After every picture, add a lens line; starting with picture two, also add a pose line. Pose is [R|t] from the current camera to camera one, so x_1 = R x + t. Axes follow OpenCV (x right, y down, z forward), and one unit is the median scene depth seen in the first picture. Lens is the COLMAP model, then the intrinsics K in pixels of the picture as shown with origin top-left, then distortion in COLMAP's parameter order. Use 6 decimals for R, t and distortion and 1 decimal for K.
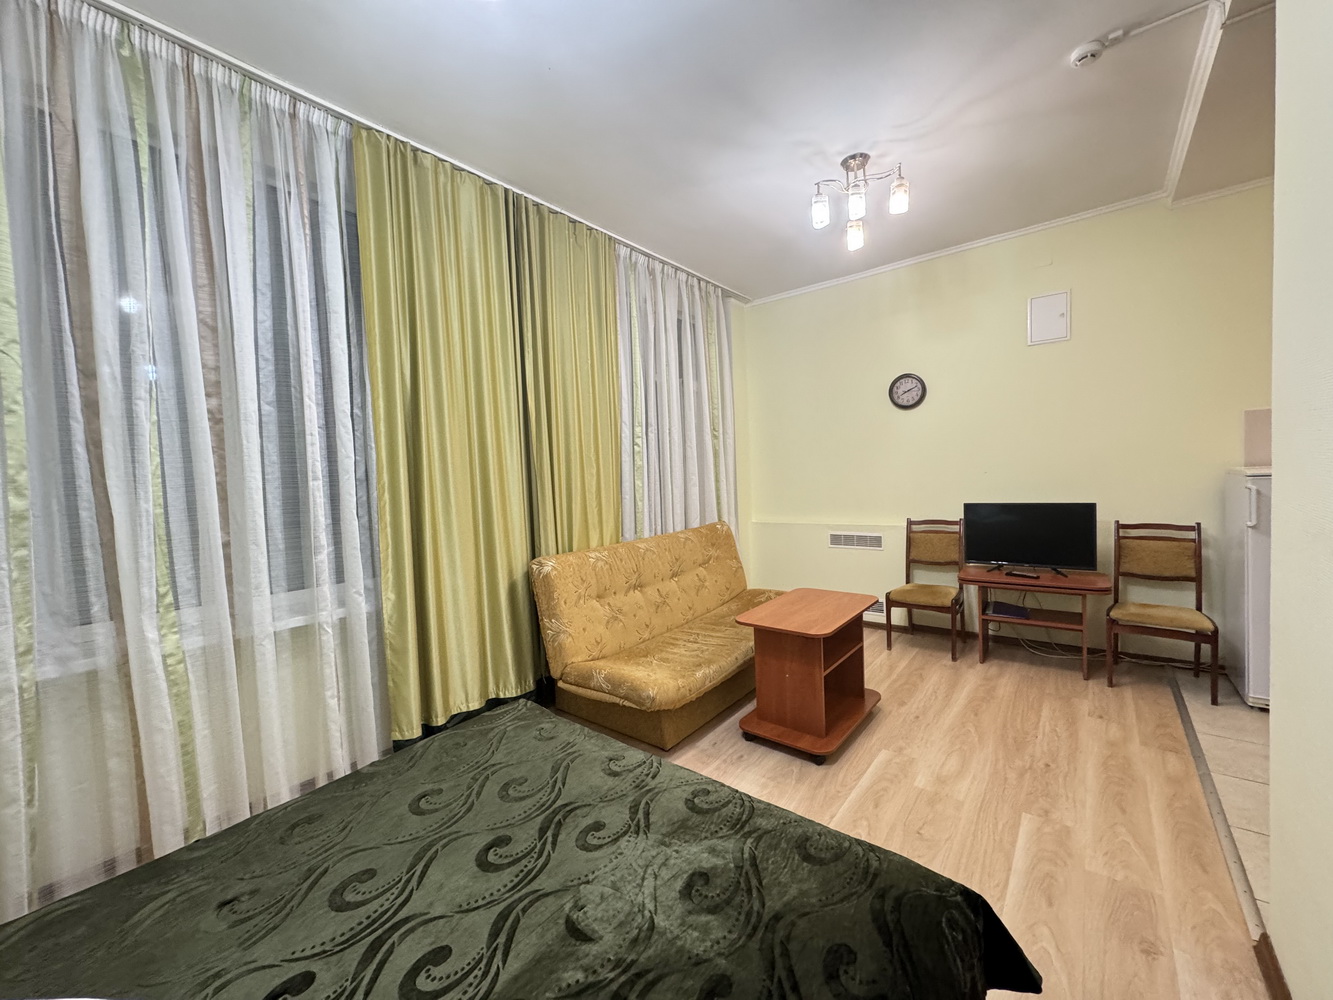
lens RADIAL K [[530.3, 0, 664.4], [0, 530.3, 494.9], [0, 0, 1]] dist [0.001360, 0.000071]
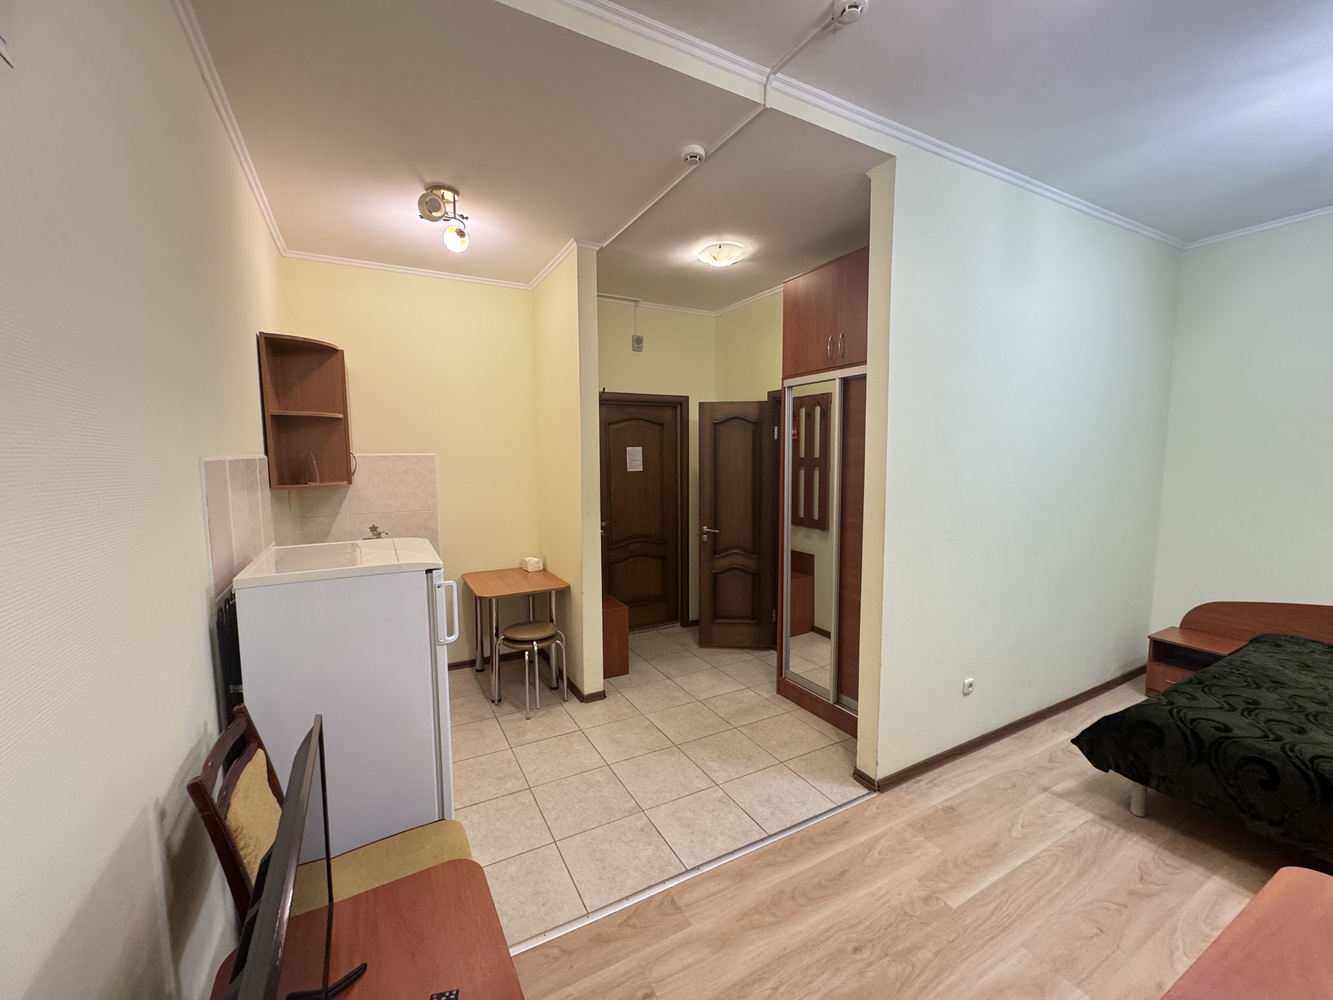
lens RADIAL K [[530.3, 0, 664.4], [0, 530.3, 494.9], [0, 0, 1]] dist [0.001360, 0.000071]
pose [[-0.926392, 0.014896, 0.376266, 0.704031], [0.058625, 0.992739, 0.105038, -0.205114], [-0.371969, 0.119365, -0.920539, 1.739671]]
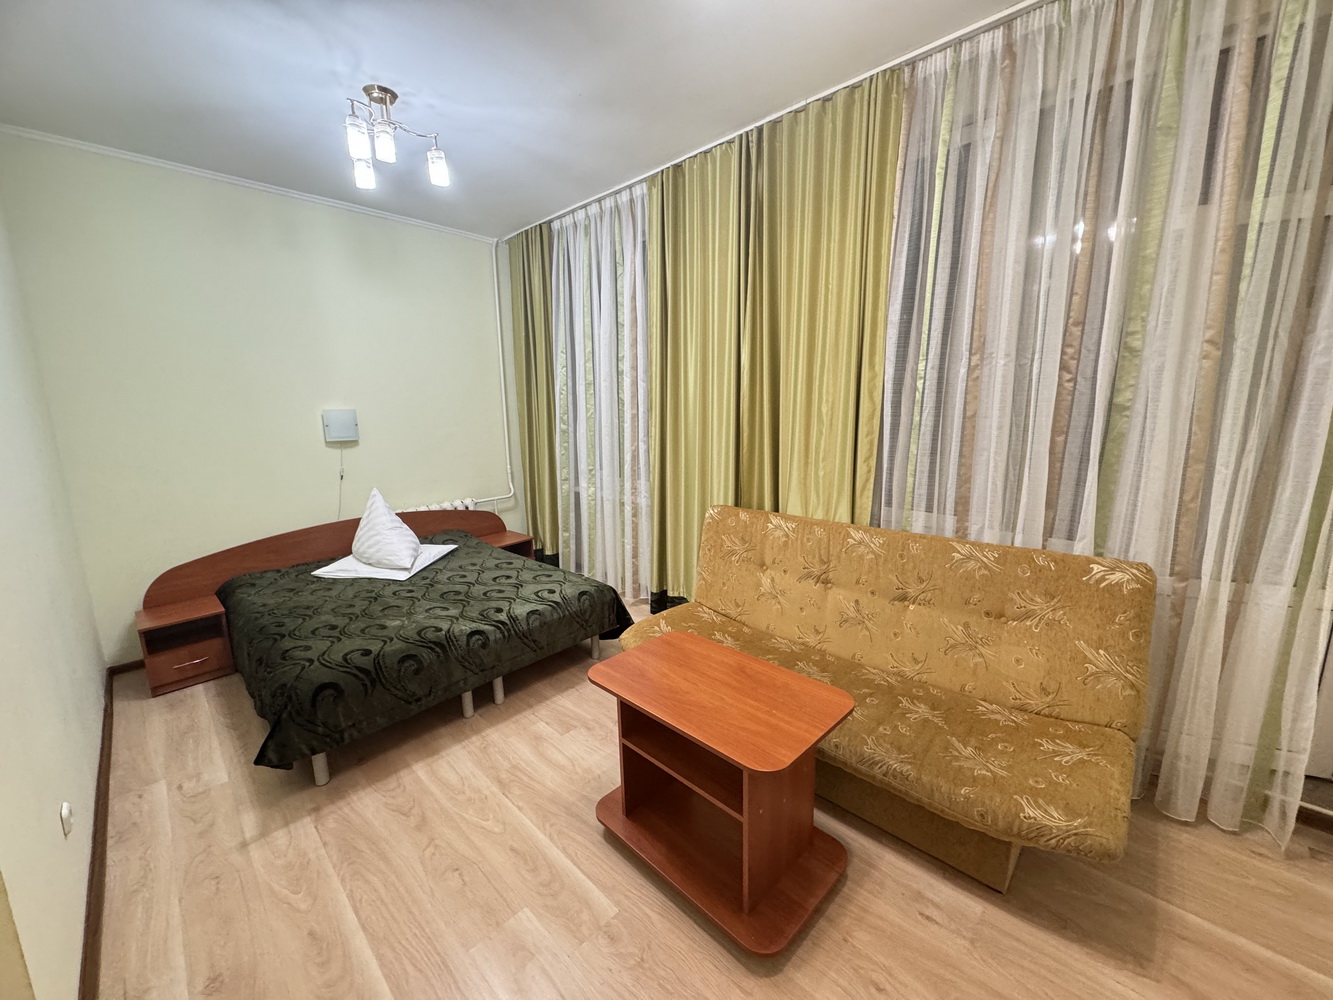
lens RADIAL K [[530.3, 0, 664.4], [0, 530.3, 494.9], [0, 0, 1]] dist [0.001360, 0.000071]
pose [[-0.104719, 0.217210, -0.970491, 1.025964], [-0.014230, 0.975430, 0.219851, -0.173321], [0.994400, 0.036833, -0.099055, 1.225613]]
